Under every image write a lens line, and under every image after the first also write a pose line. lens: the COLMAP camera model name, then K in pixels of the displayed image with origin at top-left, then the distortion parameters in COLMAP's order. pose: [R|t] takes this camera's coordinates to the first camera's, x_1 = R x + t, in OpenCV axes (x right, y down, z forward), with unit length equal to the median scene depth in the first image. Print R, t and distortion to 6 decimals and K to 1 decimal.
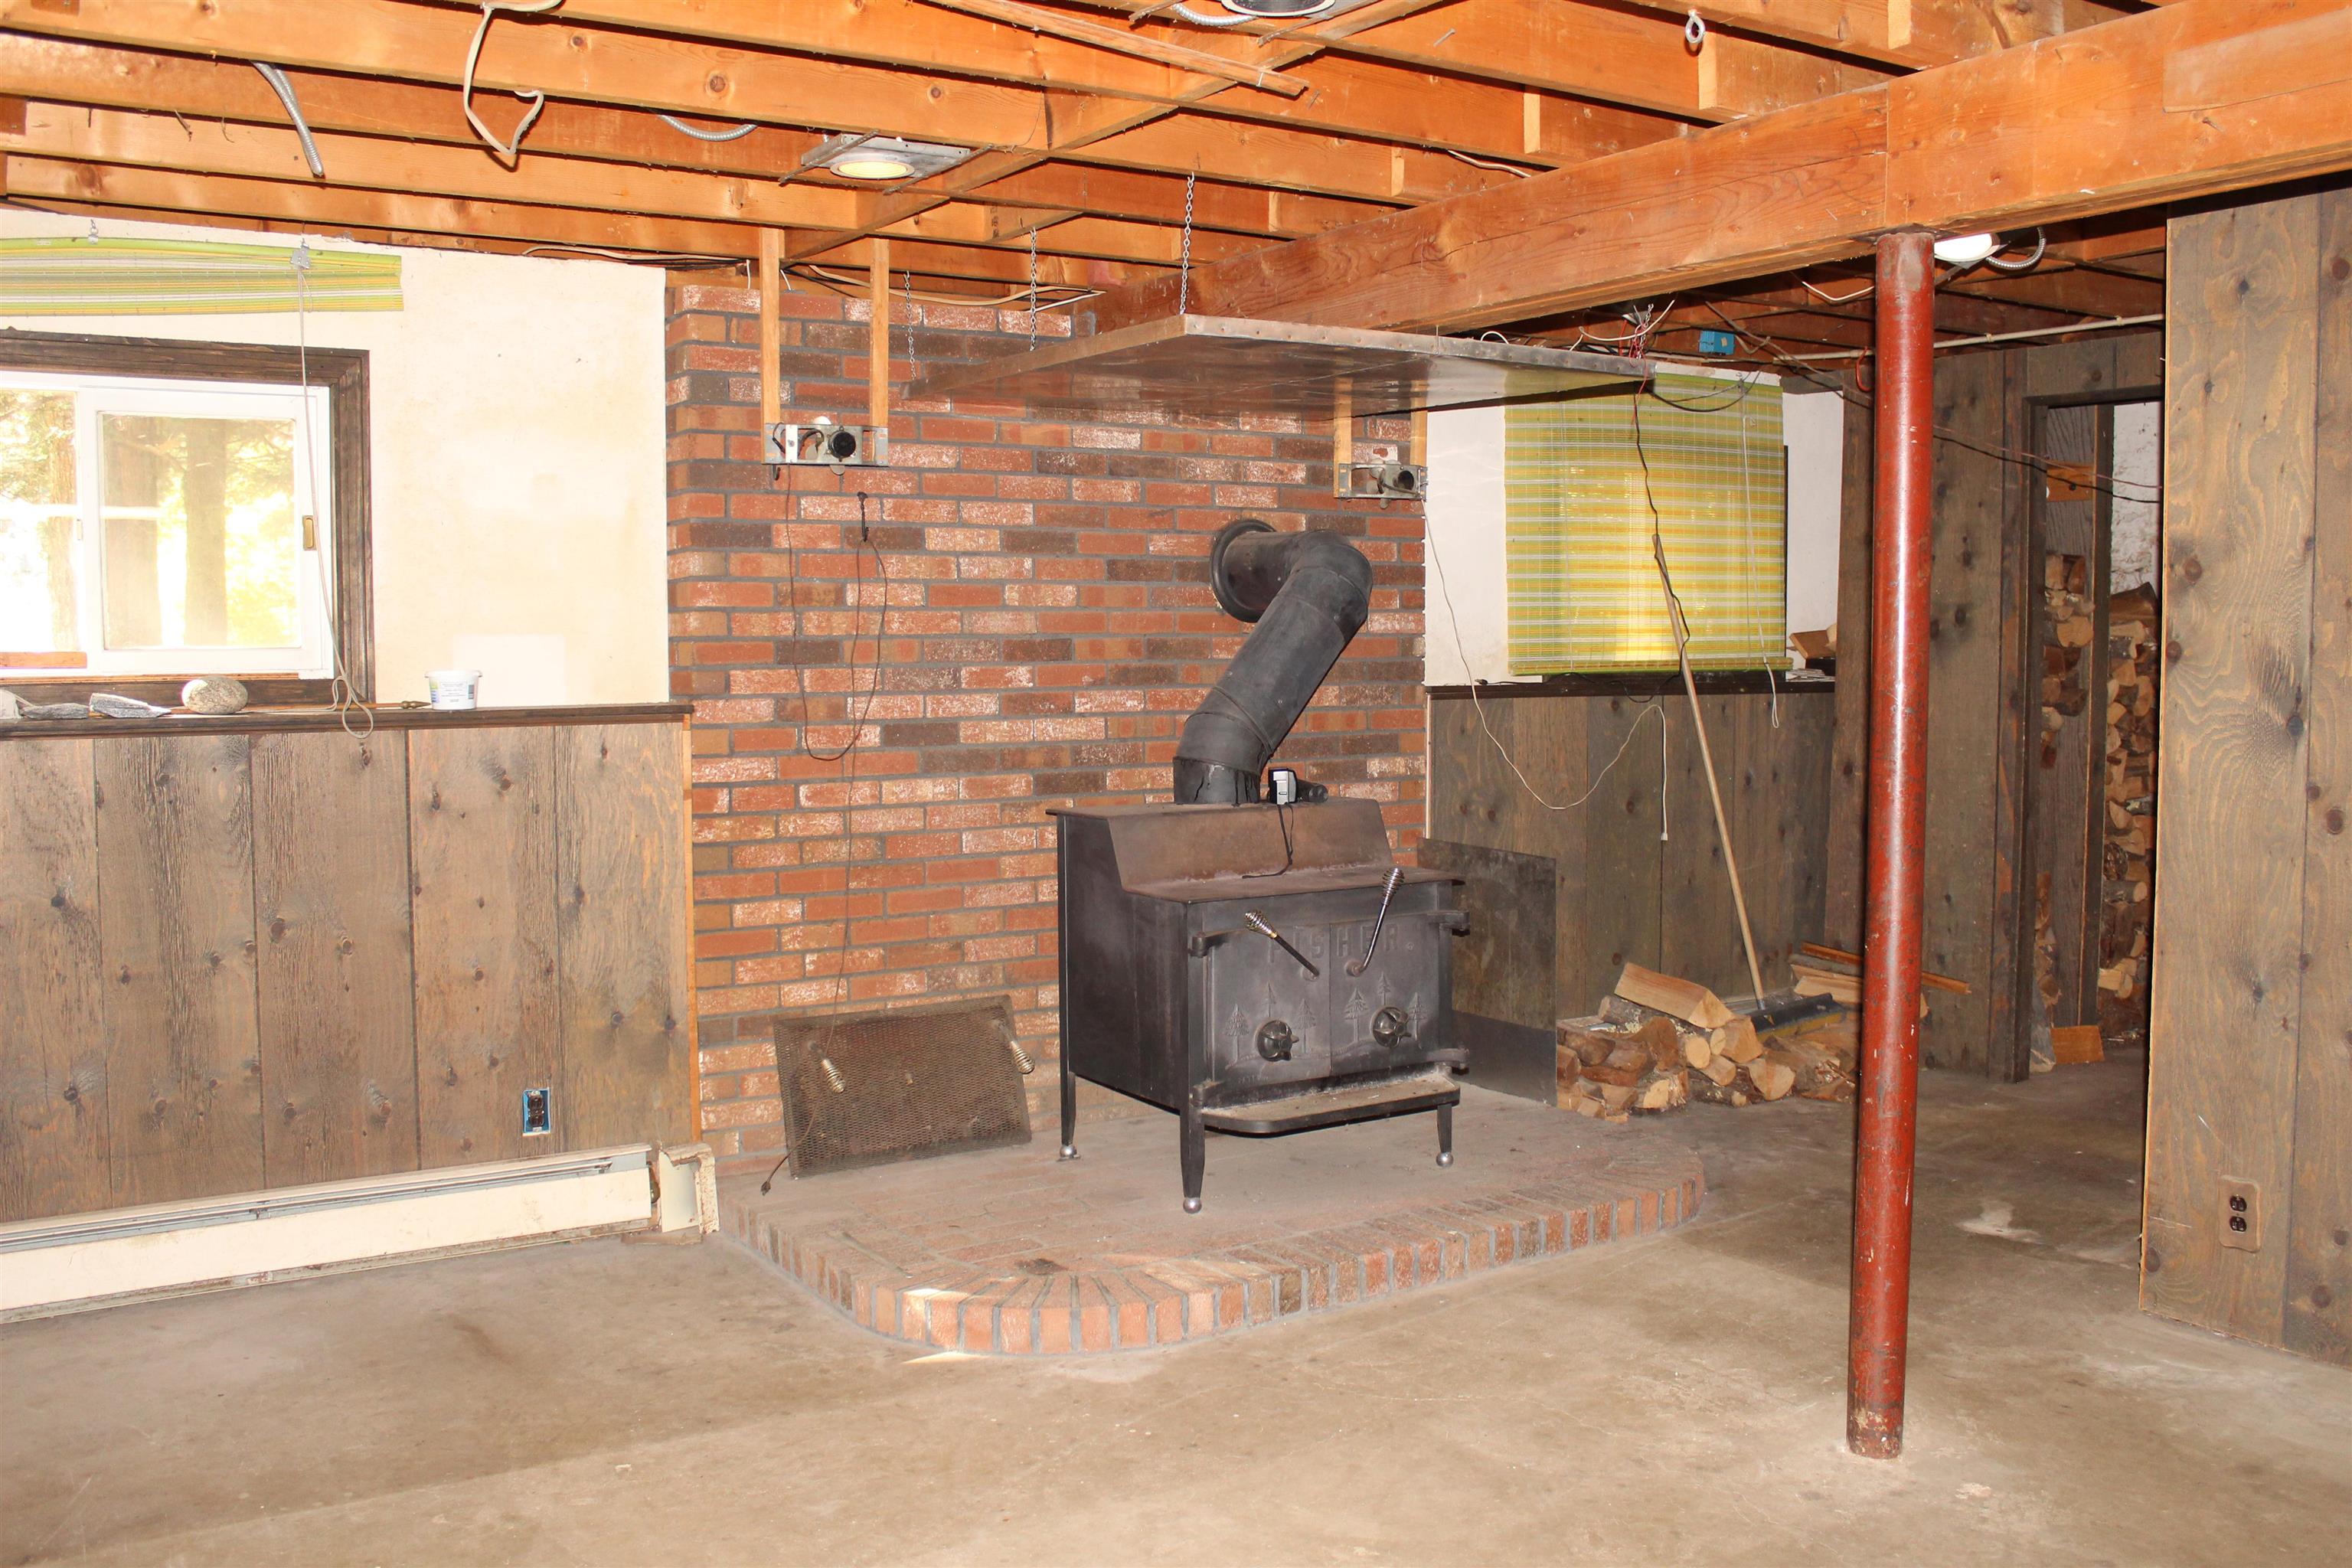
lens RADIAL K [[2064.7, 0, 1173.6], [0, 2064.7, 779.6], [0, 0, 1]] dist [-0.143176, 0.123591]
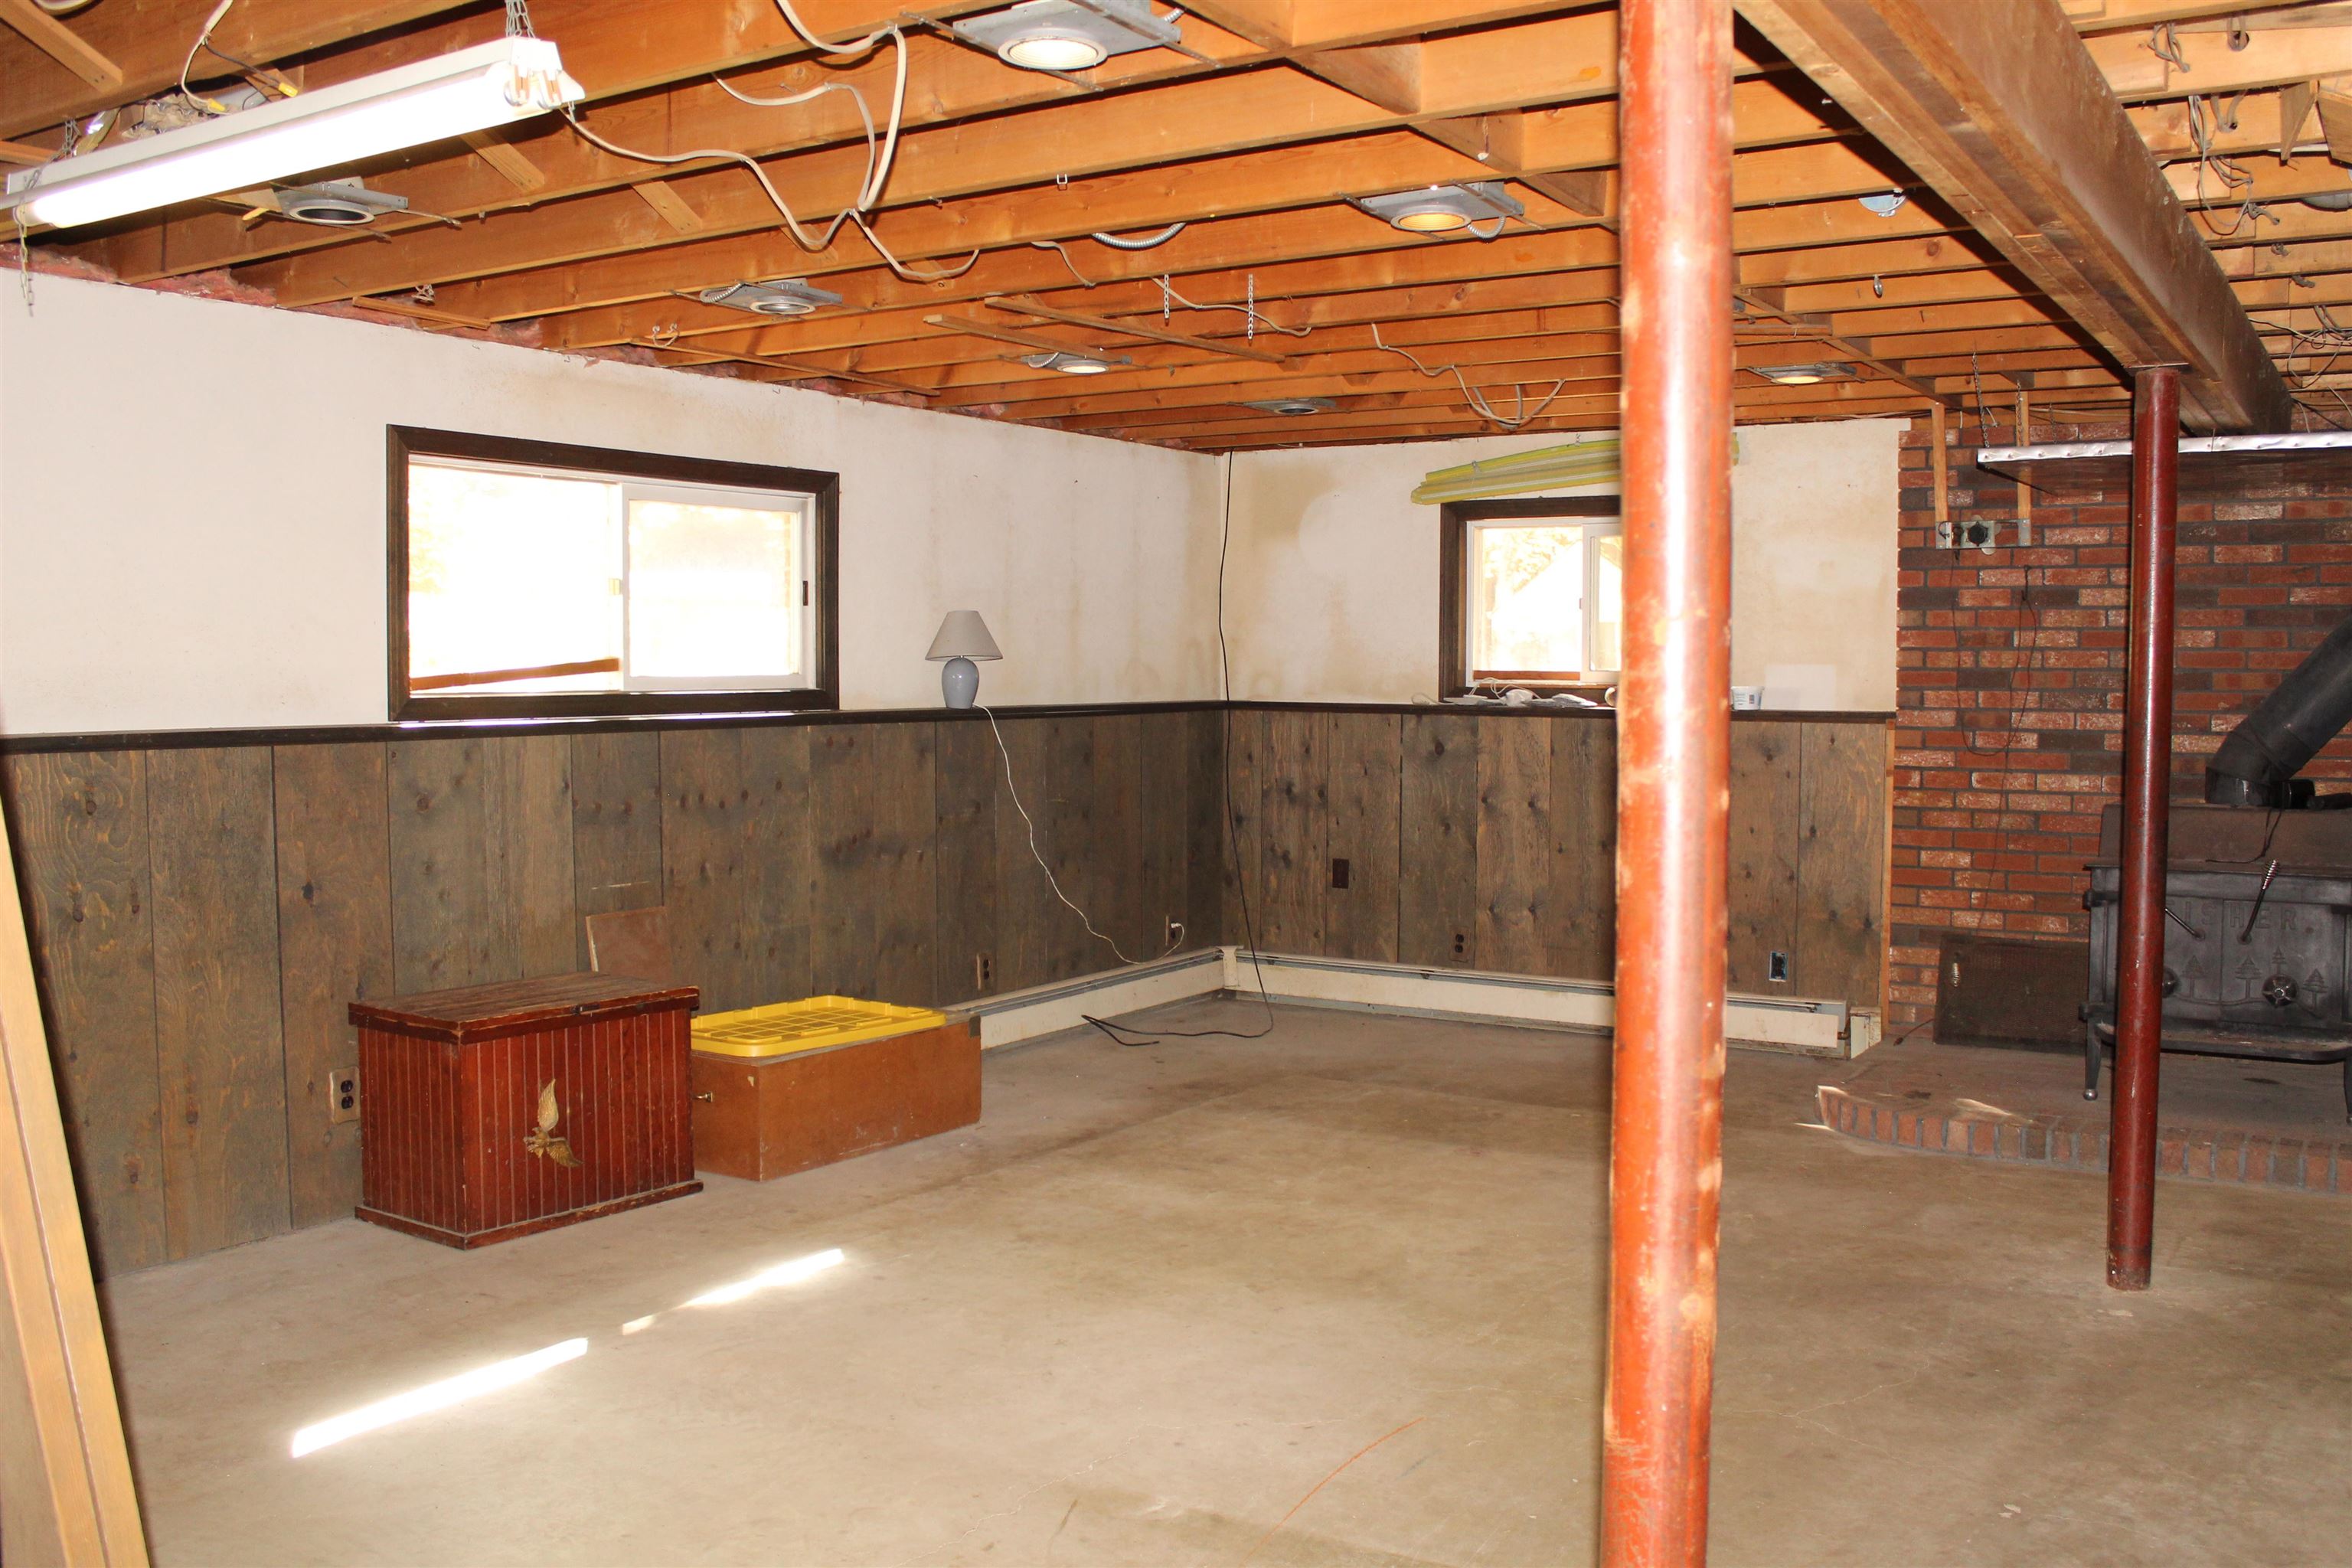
lens RADIAL K [[2064.7, 0, 1180.9], [0, 2064.7, 765.1], [0, 0, 1]] dist [-0.143176, 0.123591]
pose [[0.427805, 0.049900, -0.902493, 0.856951], [-0.065759, 0.997547, 0.023985, 0.000094], [0.901476, 0.049086, 0.430037, -0.100568]]
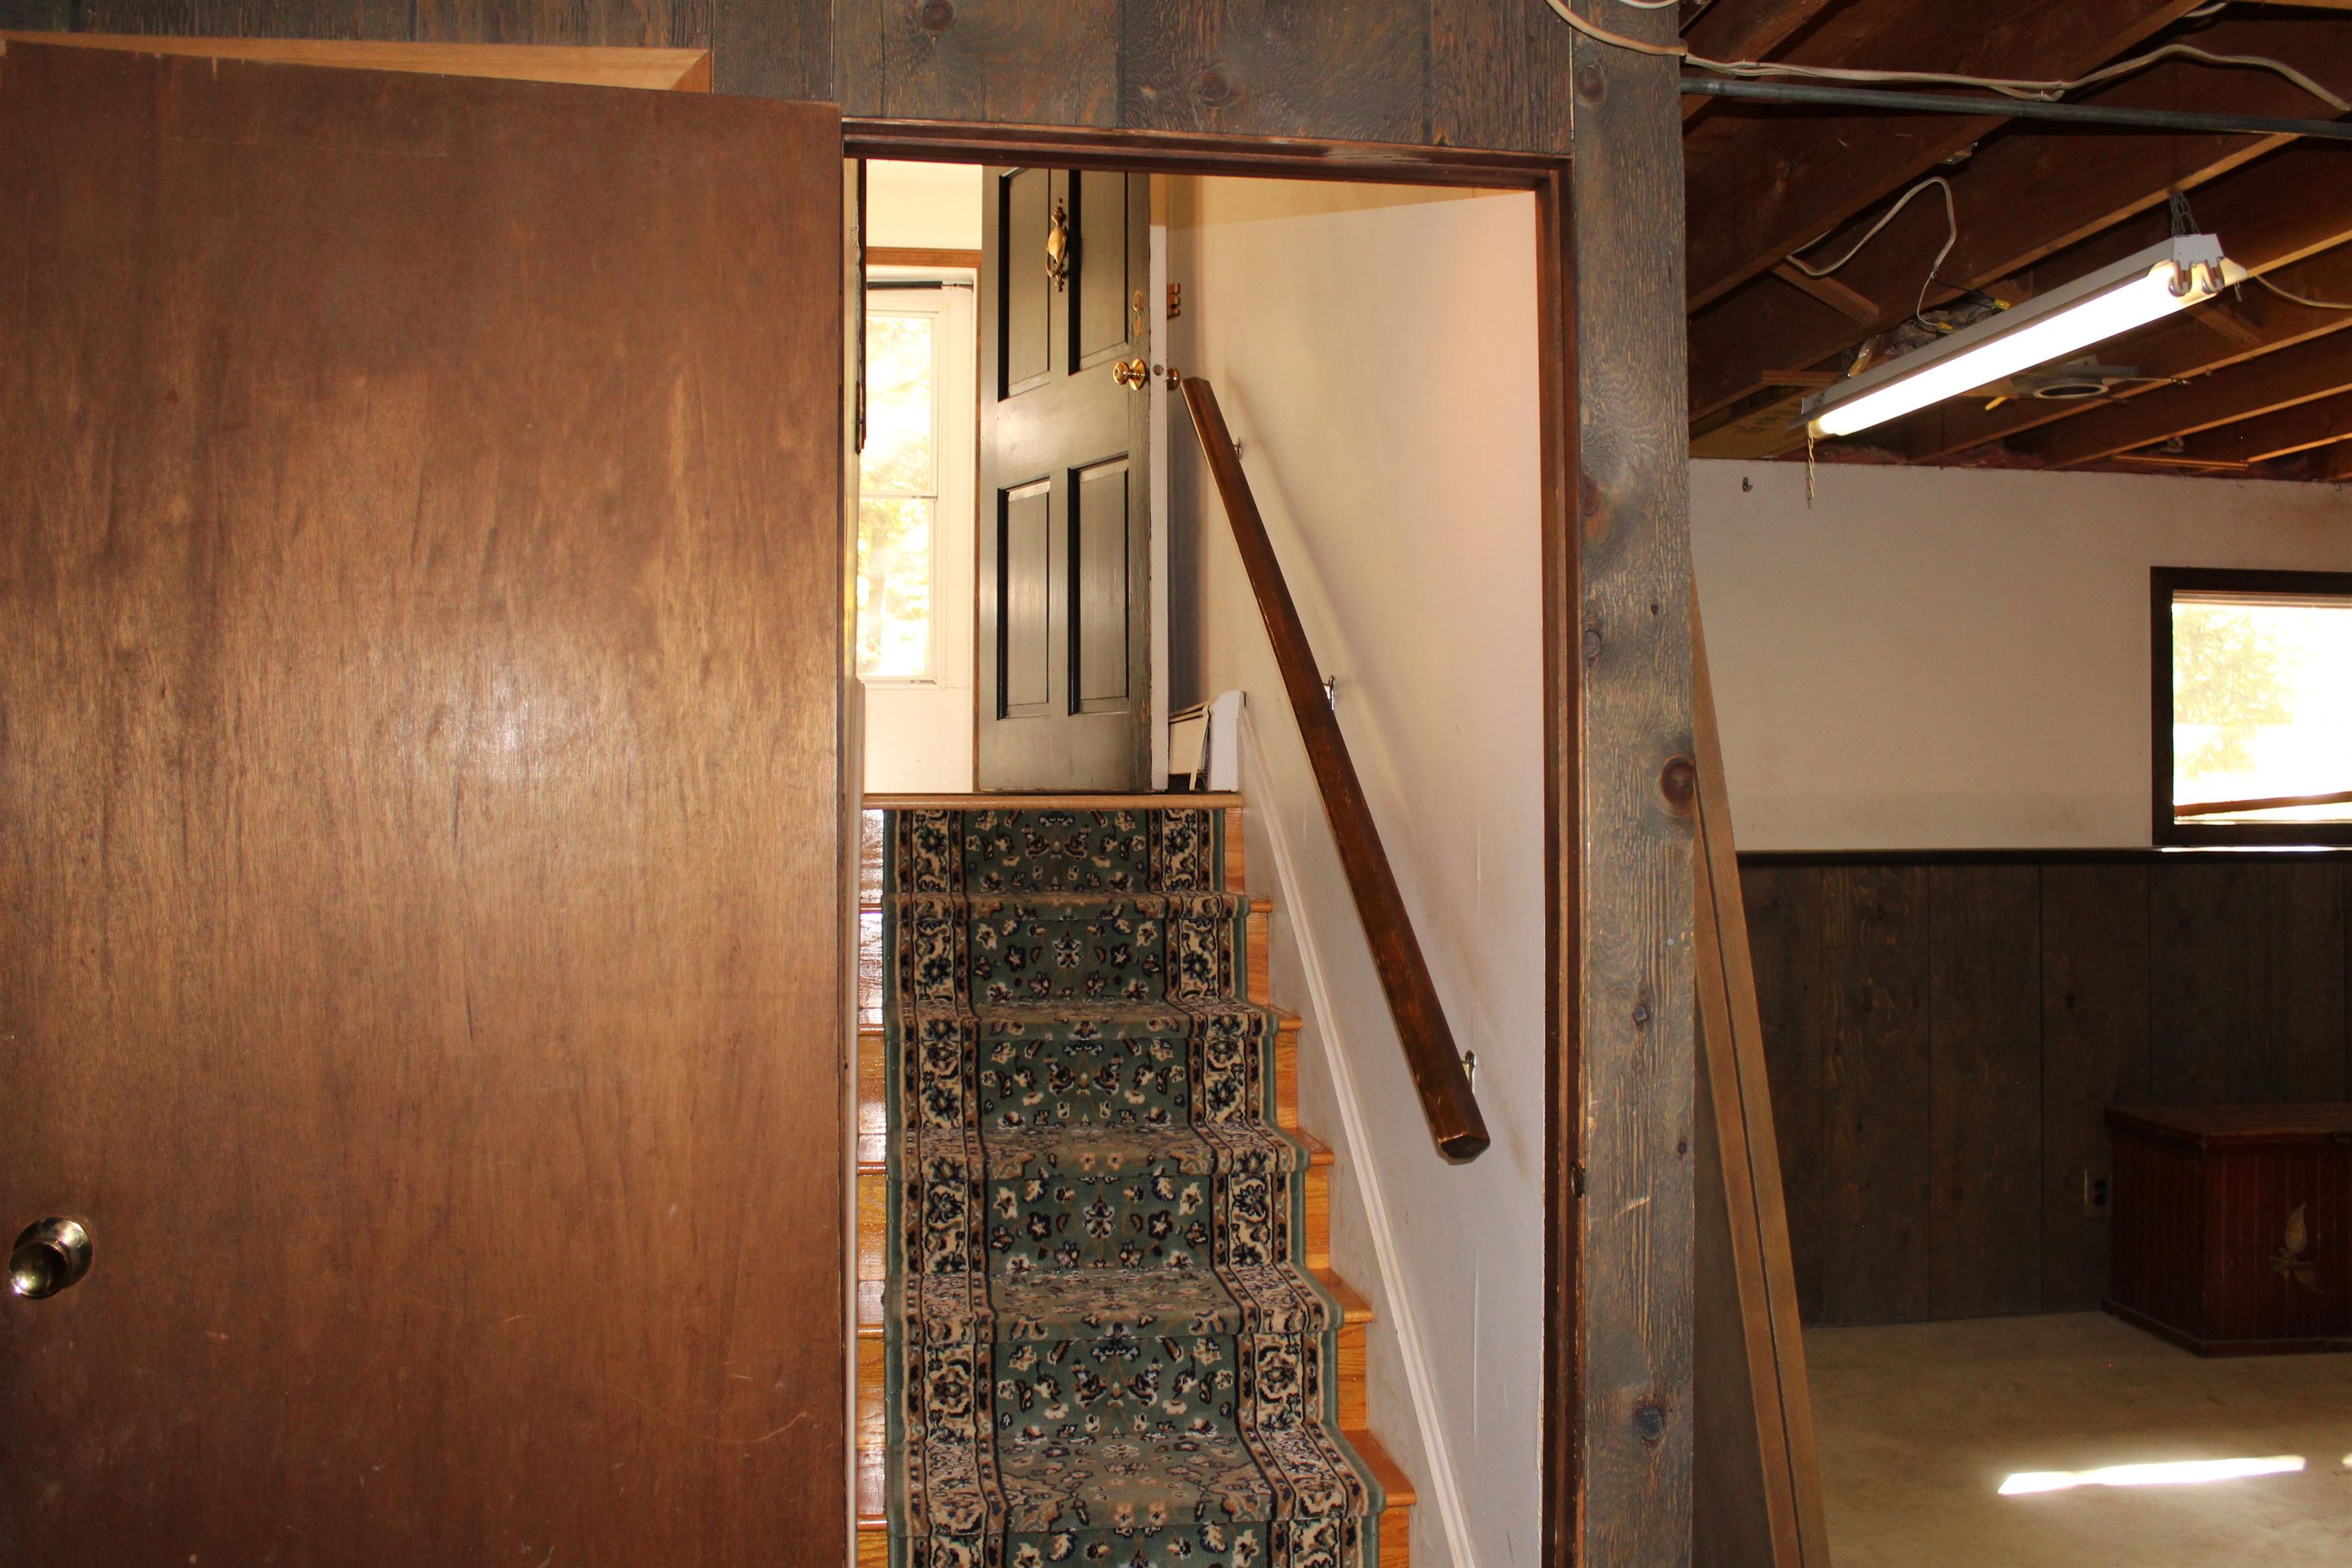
lens RADIAL K [[2064.7, 0, 1176.1], [0, 2064.7, 785.5], [0, 0, 1]] dist [-0.143176, 0.123591]
pose [[-0.413232, 0.001397, -0.910625, 1.261477], [-0.060103, 0.997776, 0.028804, -0.011825], [0.908640, 0.066634, -0.412229, 0.075897]]
